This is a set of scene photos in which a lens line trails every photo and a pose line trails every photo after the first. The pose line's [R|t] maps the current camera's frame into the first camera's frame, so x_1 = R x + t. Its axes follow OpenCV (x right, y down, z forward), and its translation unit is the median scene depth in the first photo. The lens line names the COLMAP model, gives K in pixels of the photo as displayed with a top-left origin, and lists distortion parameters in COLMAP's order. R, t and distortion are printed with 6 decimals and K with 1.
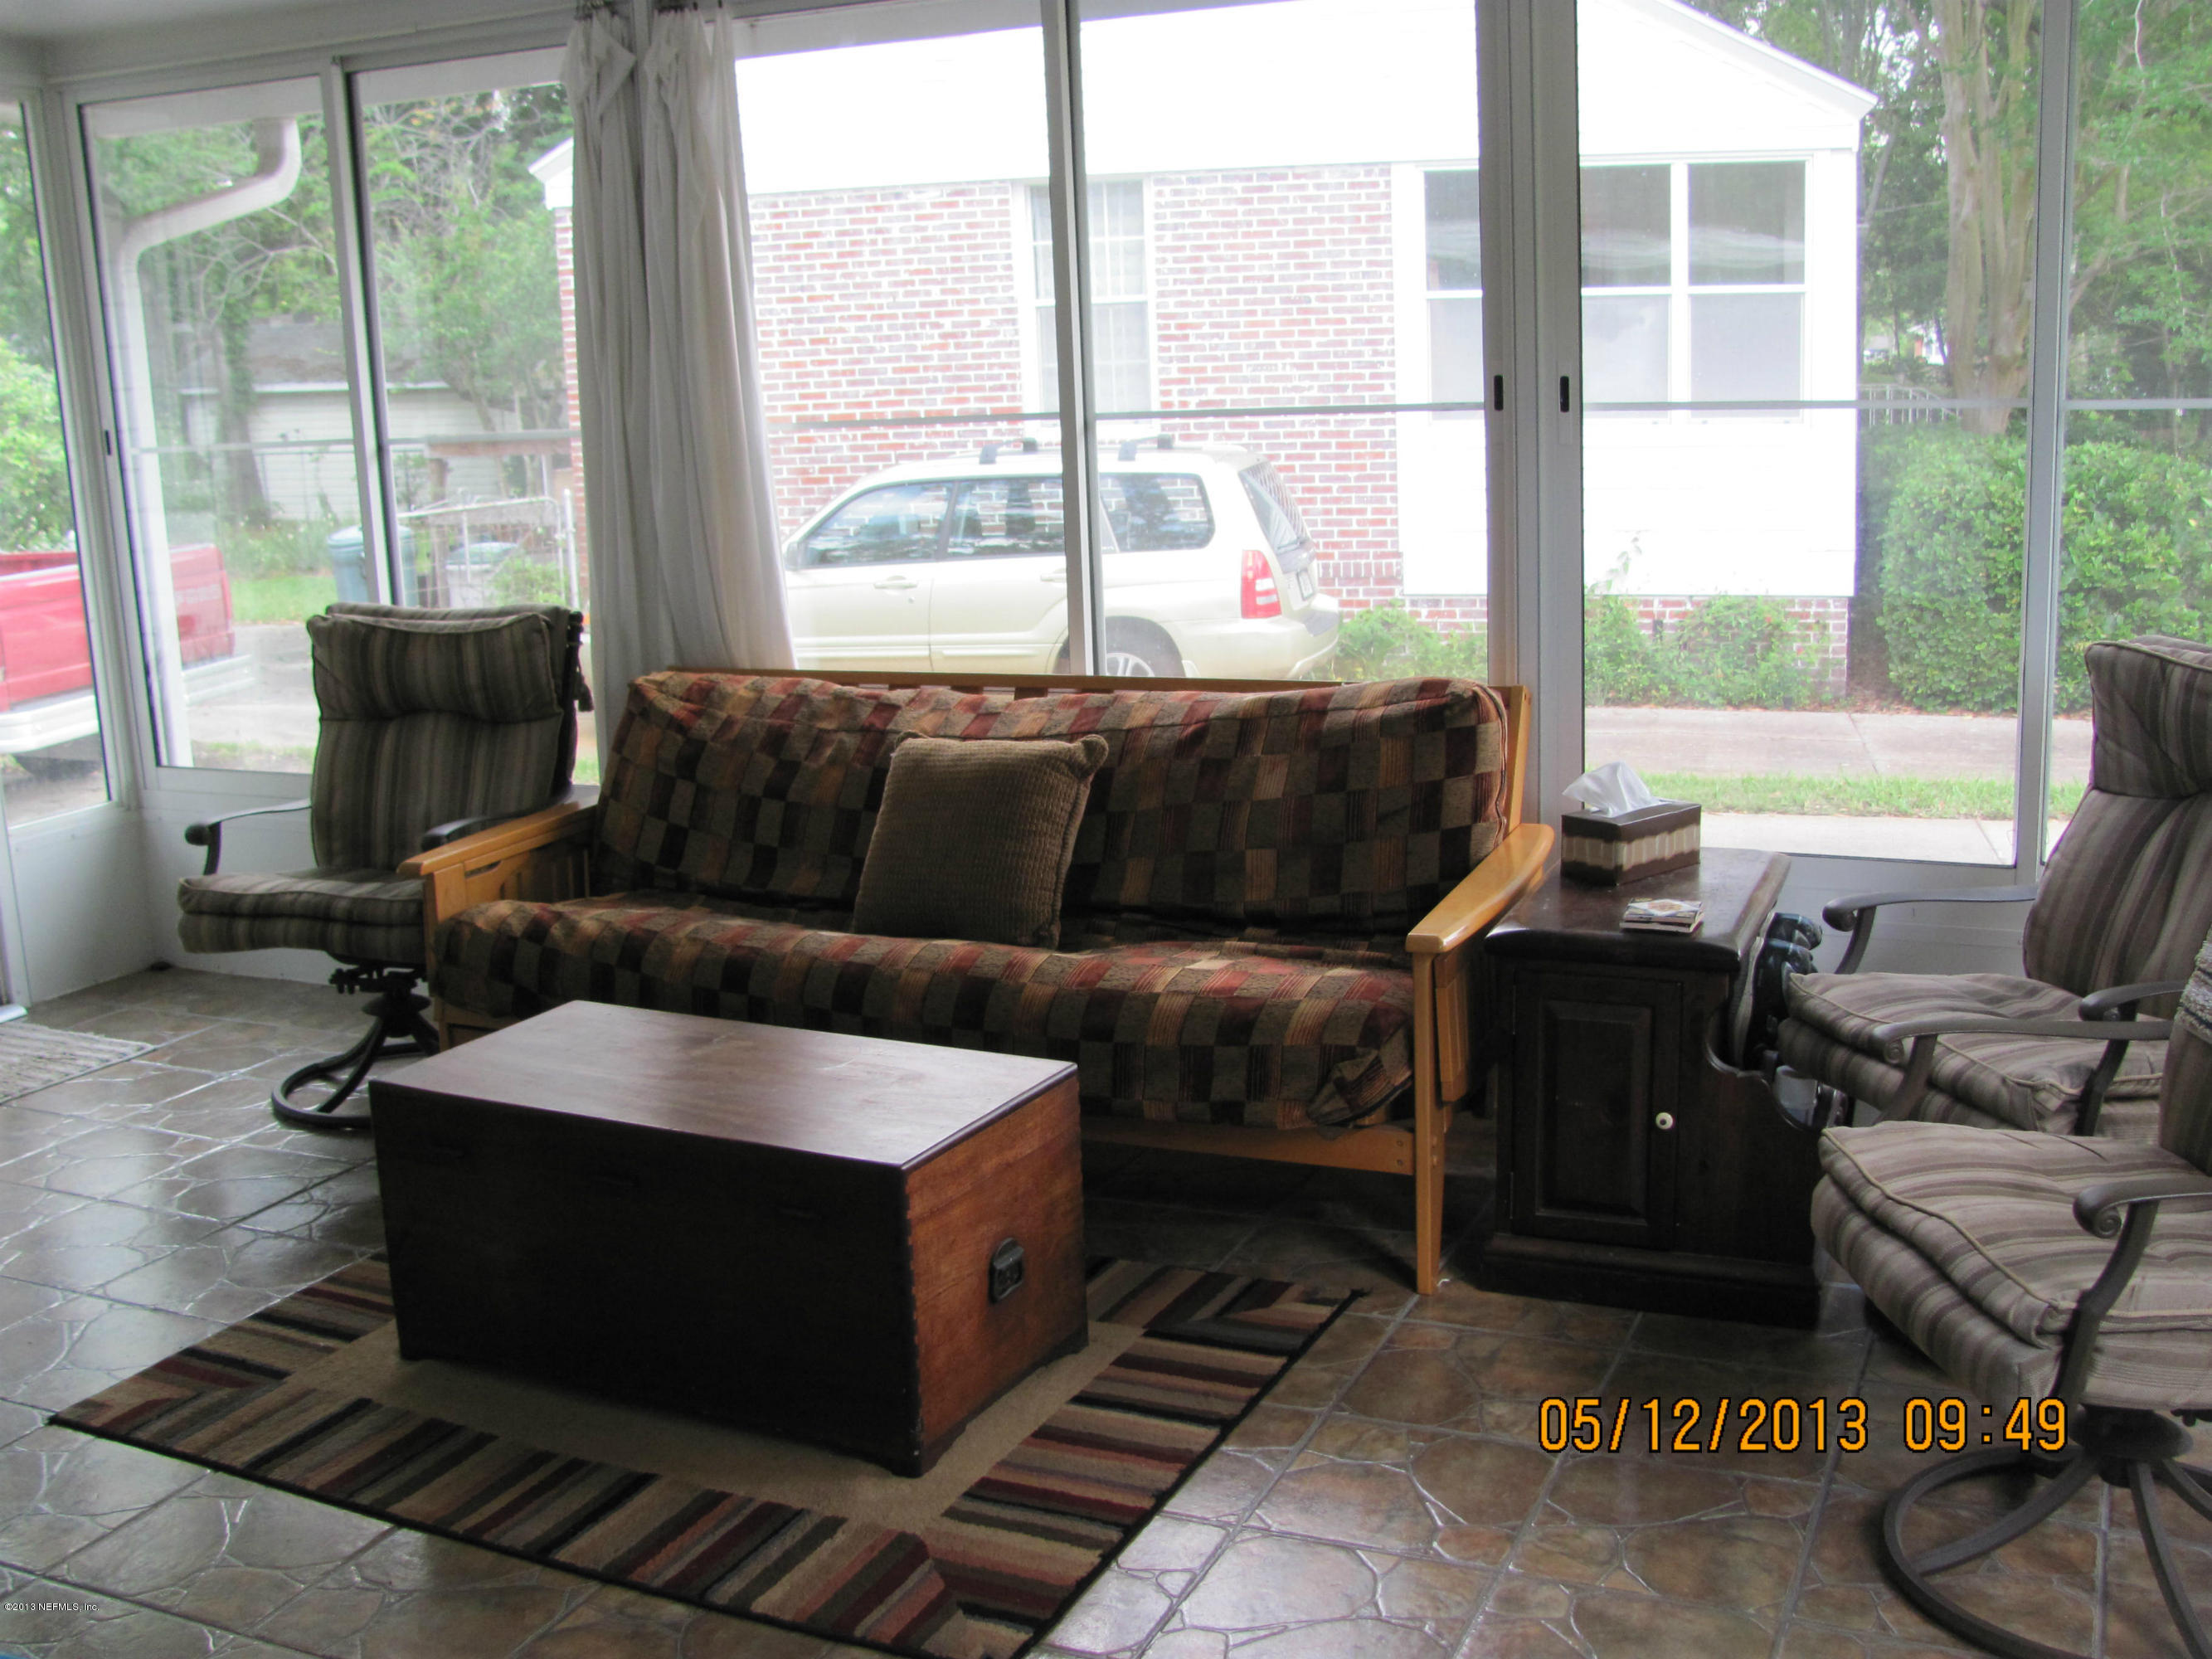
lens RADIAL K [[2341.9, 0, 1086.4], [0, 2341.9, 839.0], [0, 0, 1]] dist [-0.241437, 0.327832]
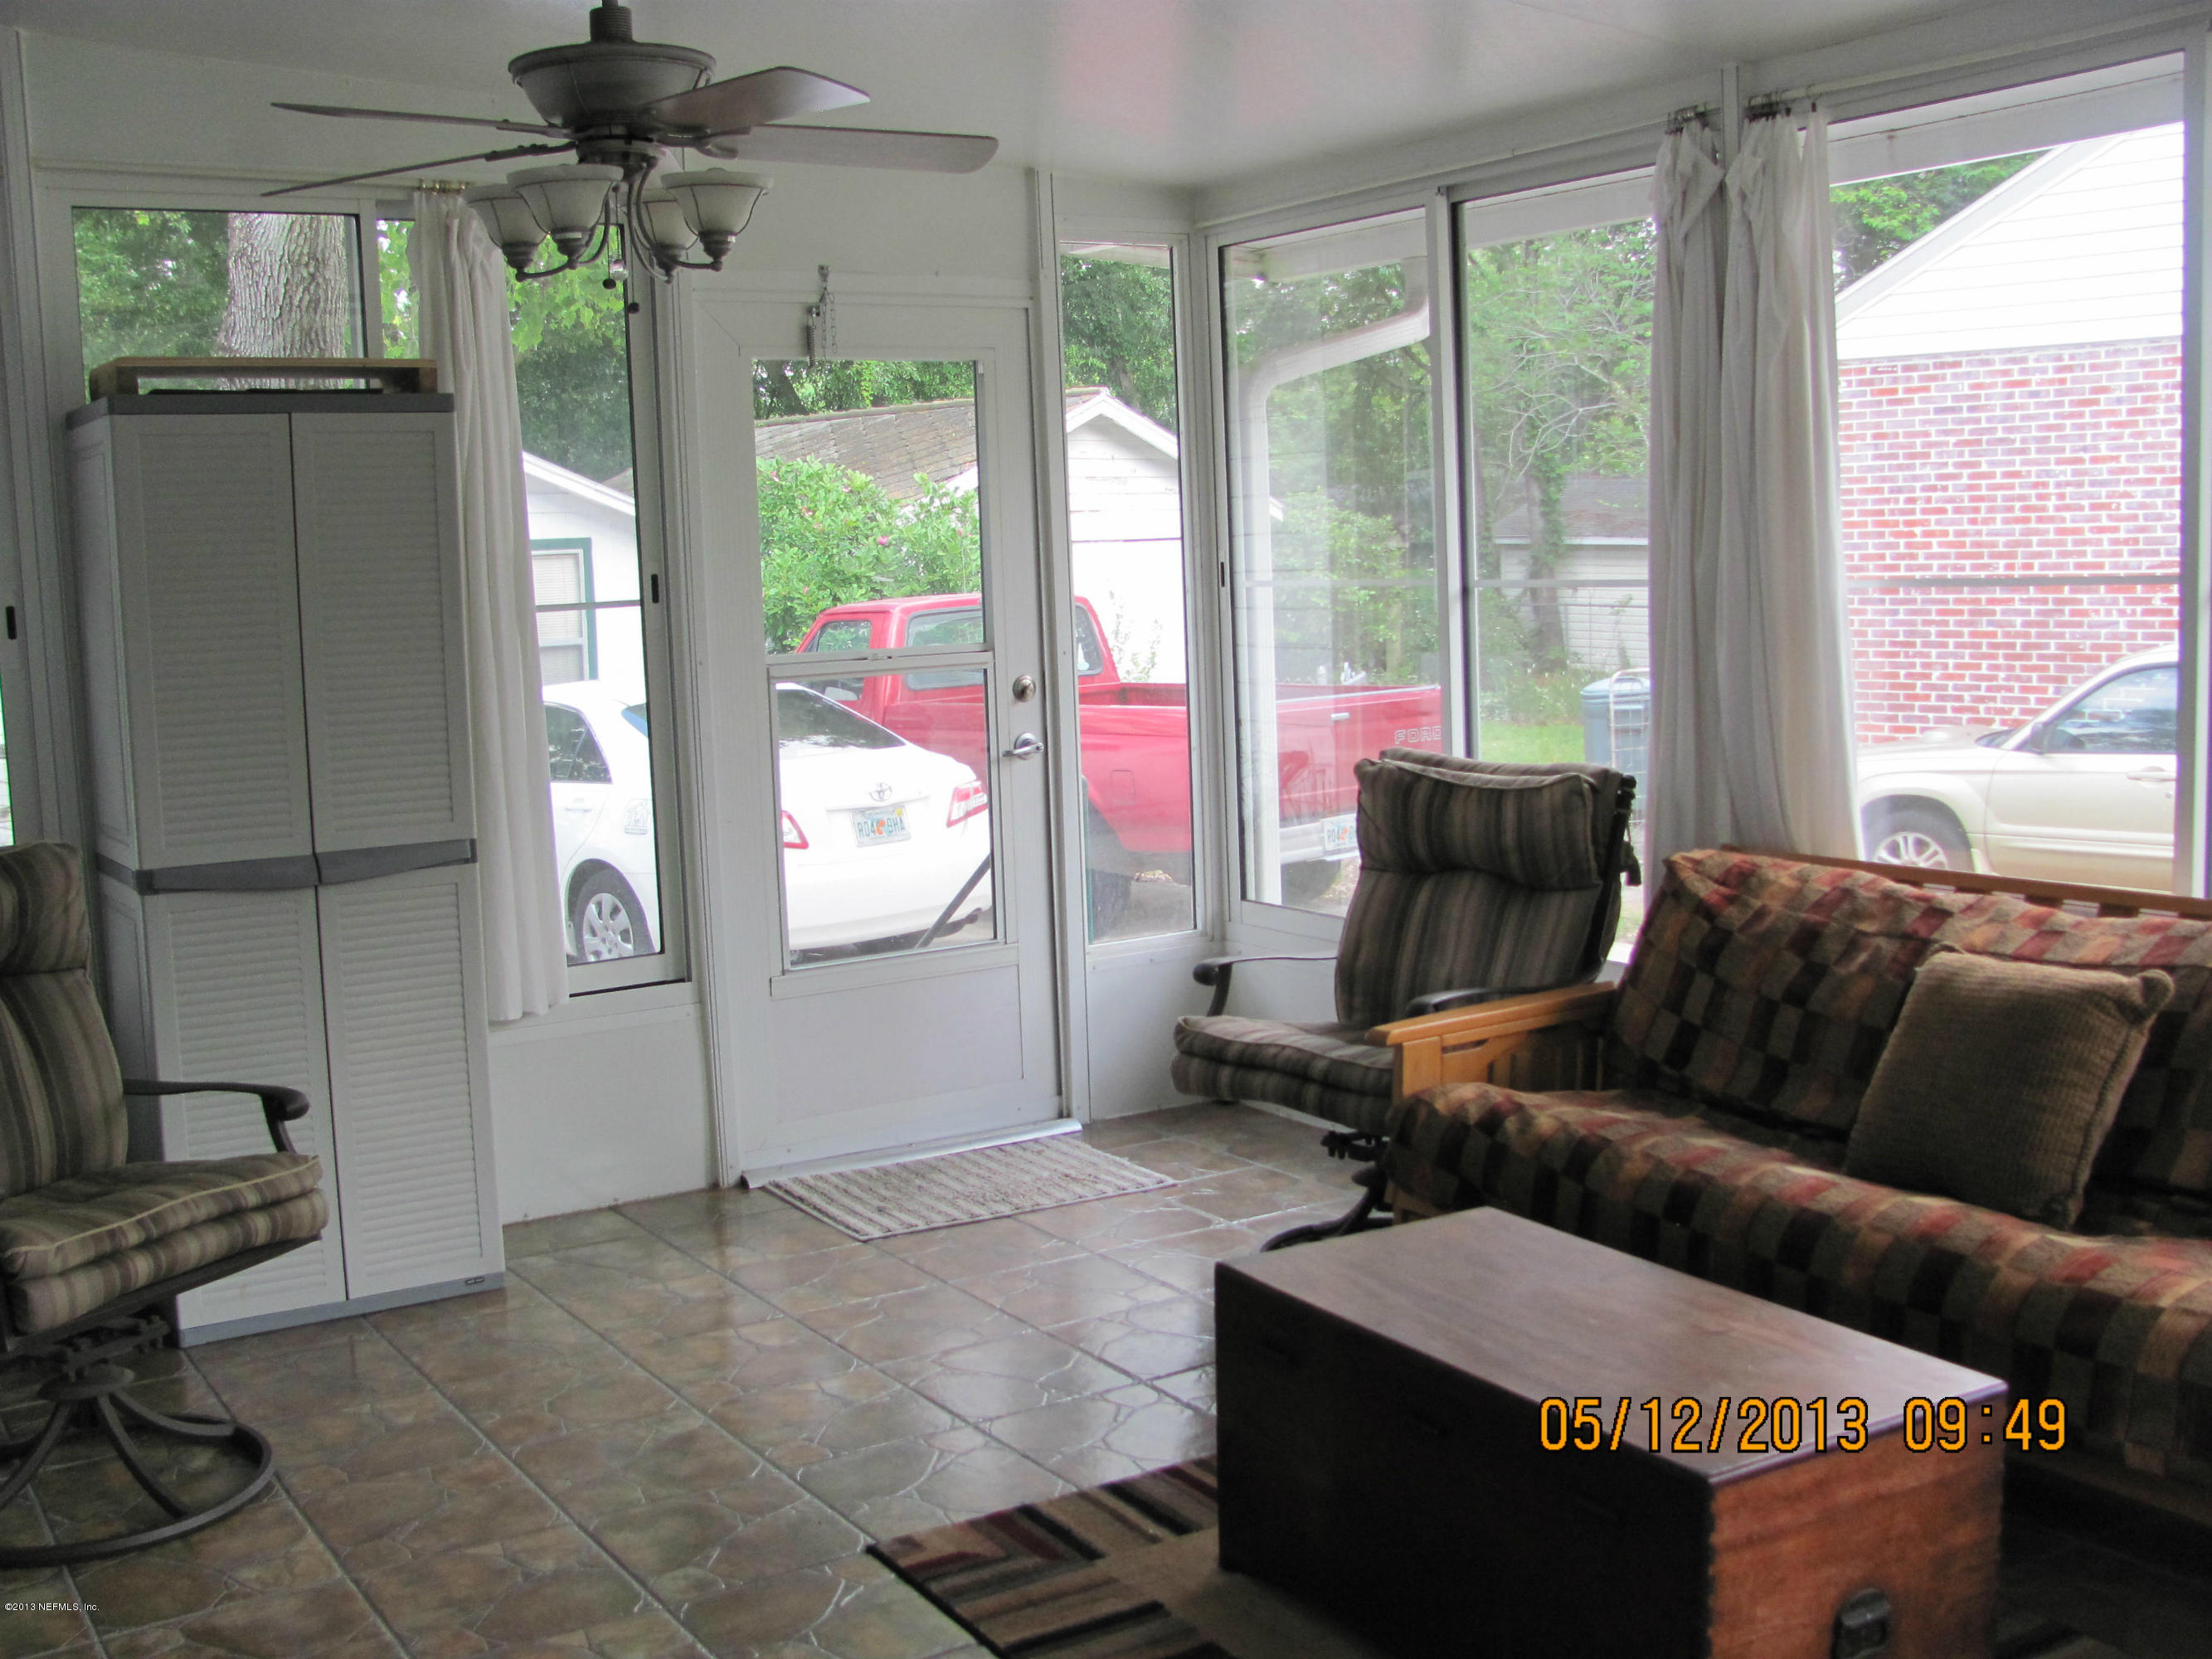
lens RADIAL K [[2317.1, 0, 1106.0], [0, 2317.1, 829.5], [0, 0, 1]] dist [-0.222449, 0.297683]
pose [[0.841476, 0.074923, -0.535074, 0.091927], [-0.113902, 0.992681, -0.040127, -0.017505], [0.528152, 0.094712, 0.843852, 0.129092]]
